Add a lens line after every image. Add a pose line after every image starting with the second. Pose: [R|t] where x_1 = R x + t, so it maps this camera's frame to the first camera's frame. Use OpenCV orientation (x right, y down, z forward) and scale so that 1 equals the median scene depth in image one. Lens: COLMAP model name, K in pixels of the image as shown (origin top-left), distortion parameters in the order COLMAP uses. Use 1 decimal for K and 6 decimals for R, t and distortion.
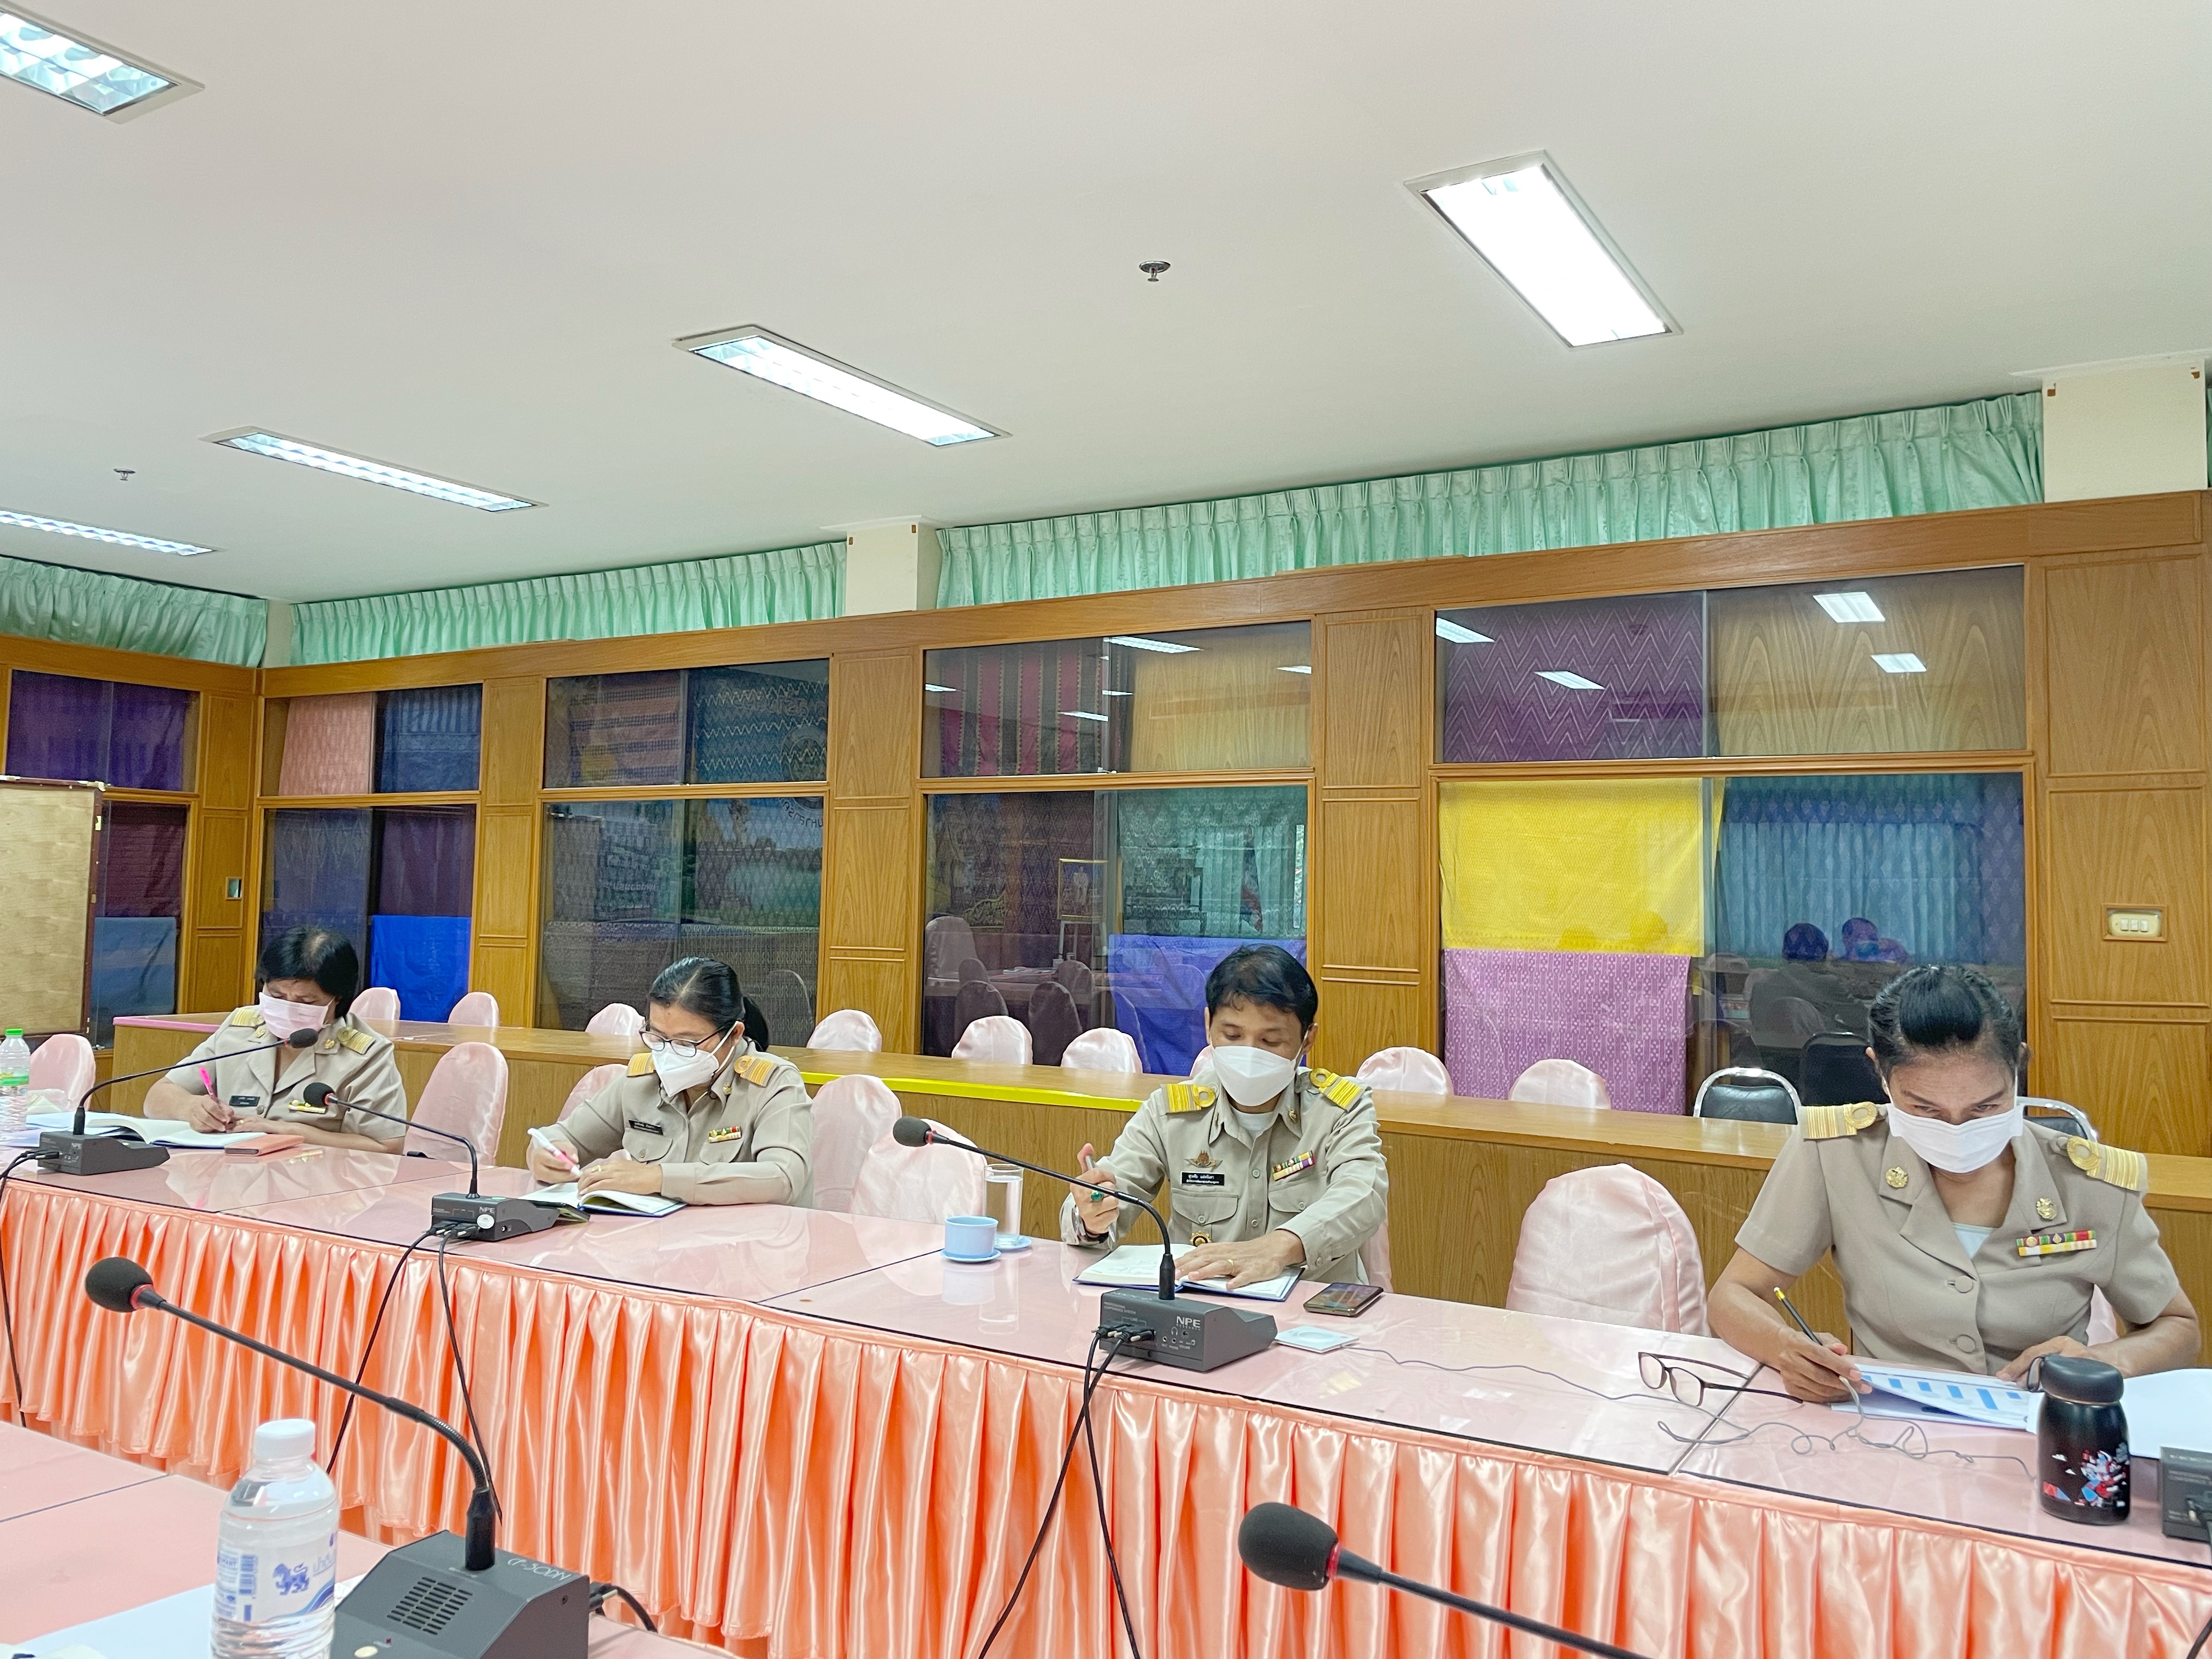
lens RADIAL K [[1691.5, 0, 1121.0], [0, 1691.5, 806.5], [0, 0, 1]] dist [0.083585, -0.048402]
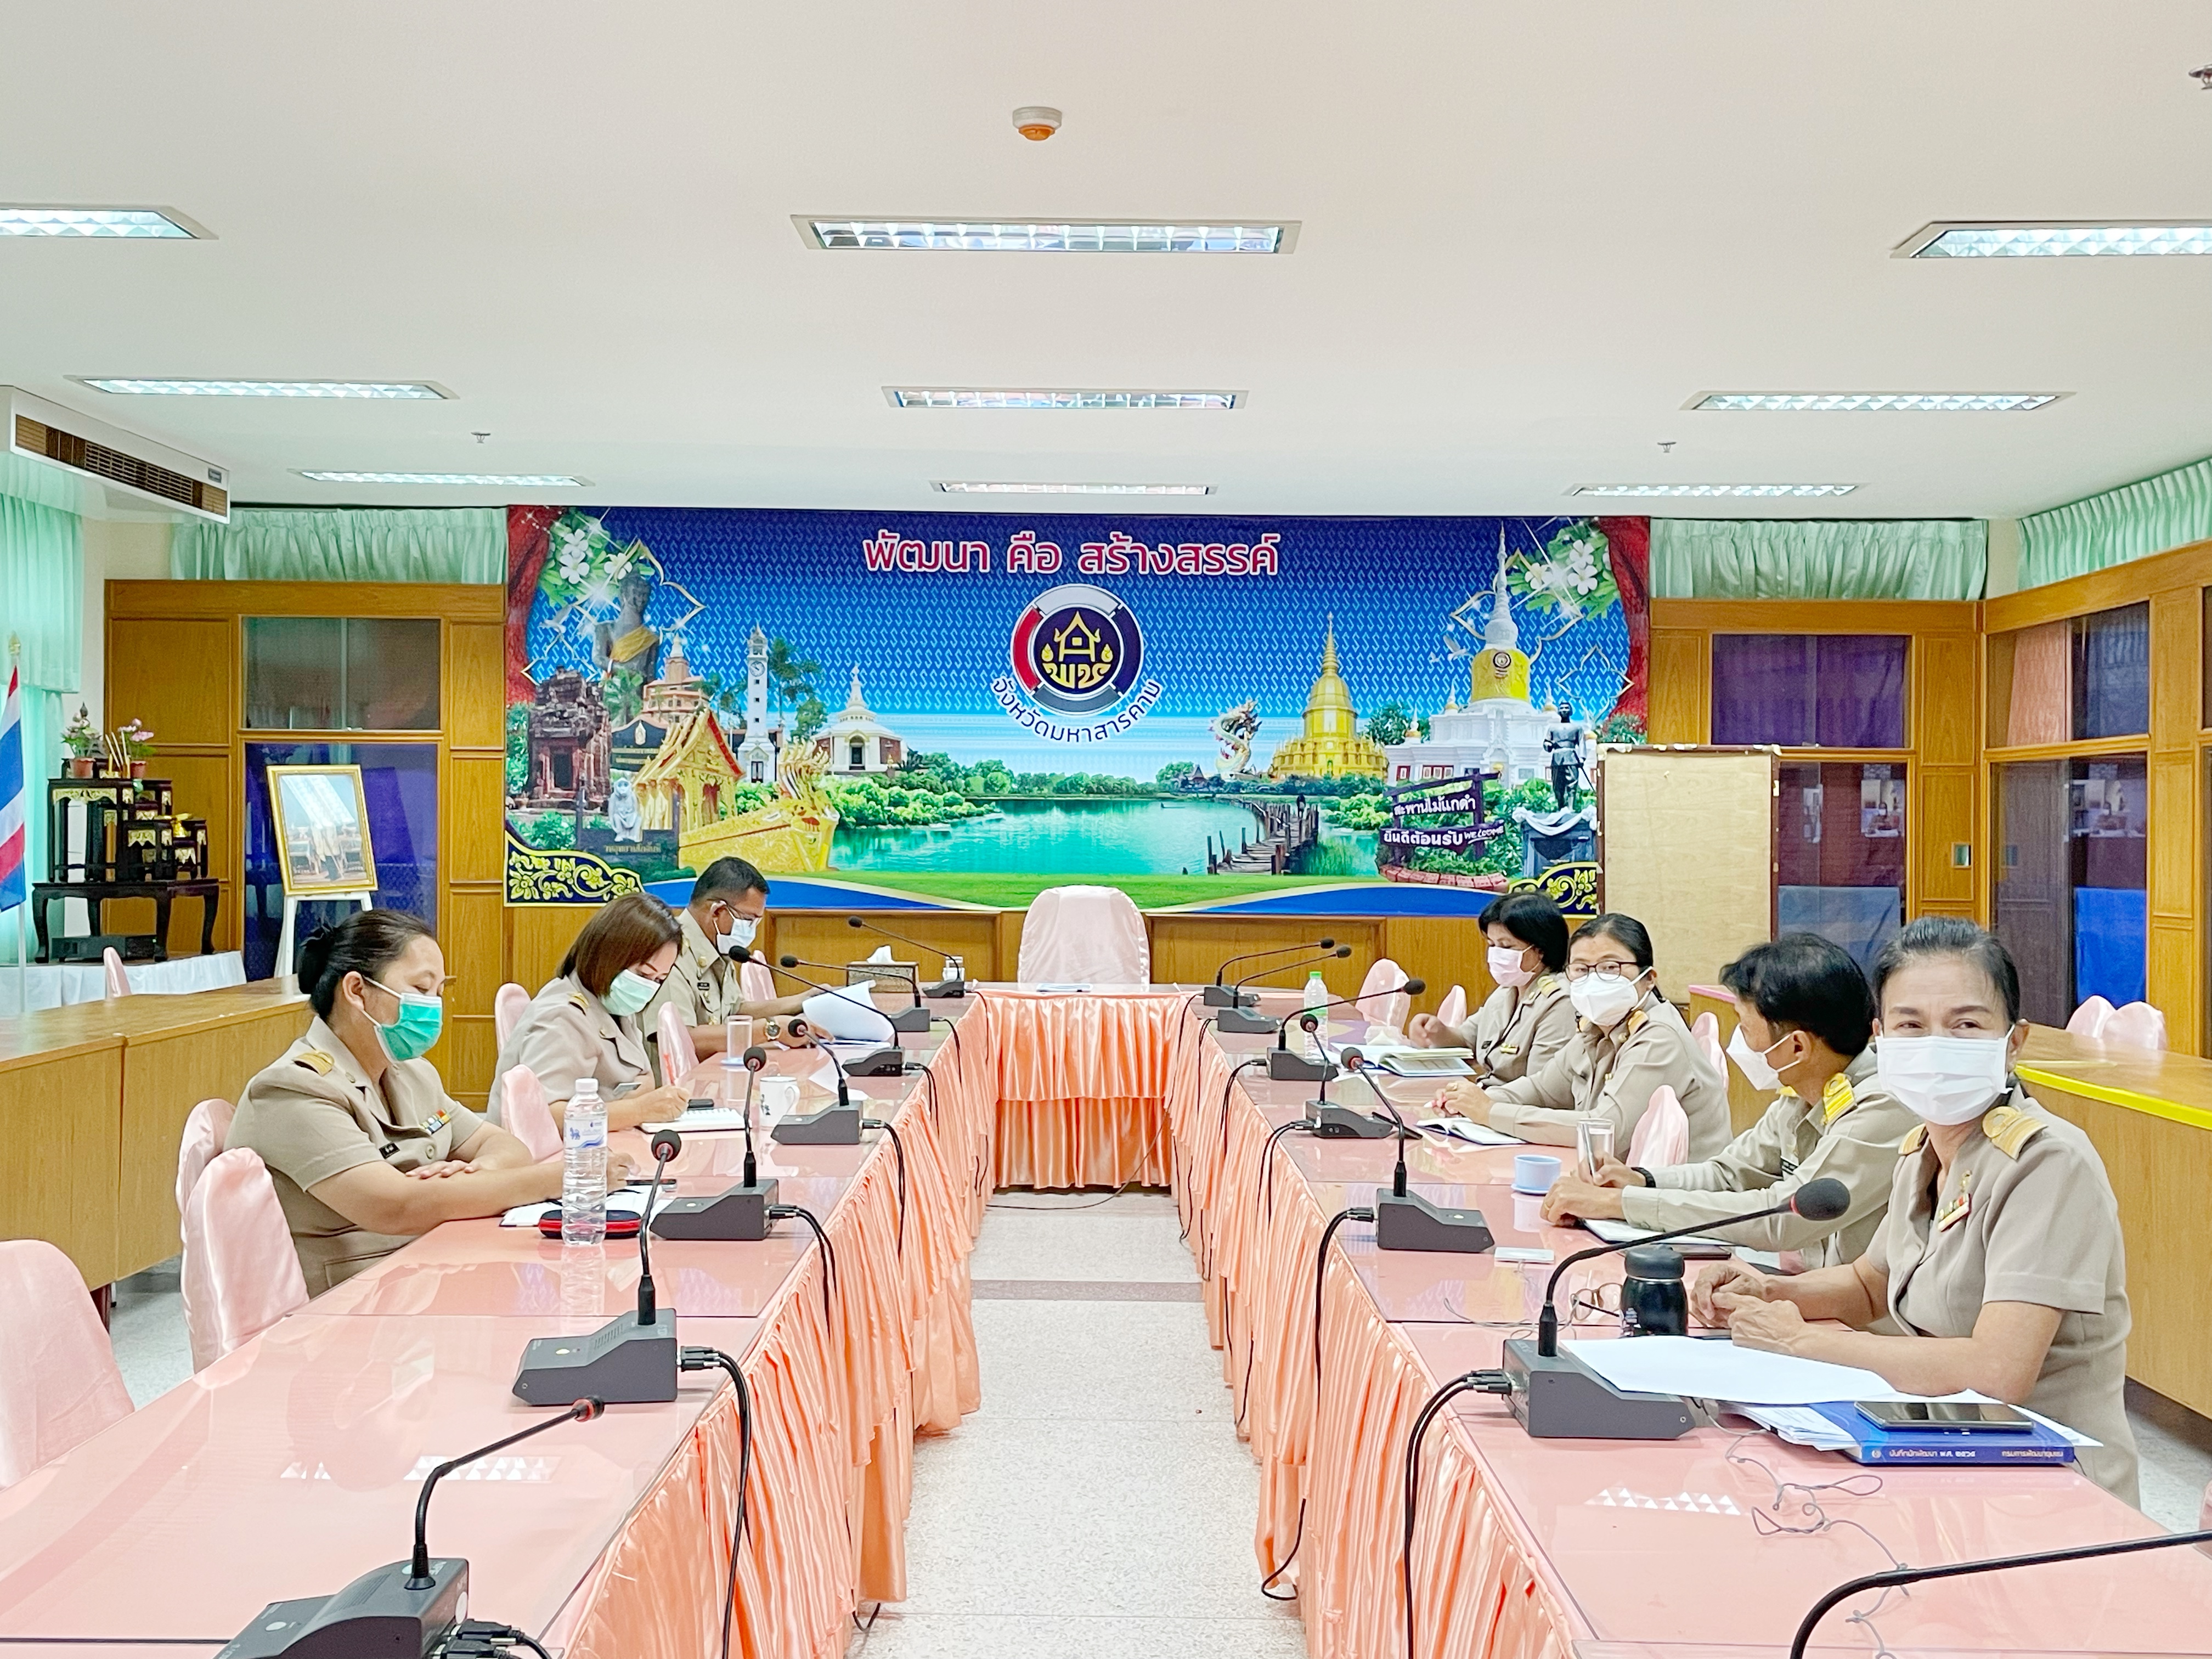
lens RADIAL K [[2439.4, 0, 1104.1], [0, 2439.4, 837.2], [0, 0, 1]] dist [0.030897, 0.000000]
pose [[0.522003, -0.010392, -0.852880, 0.518375], [0.046933, 0.998761, 0.016556, -0.004625], [0.851651, -0.048671, 0.521844, -0.033516]]
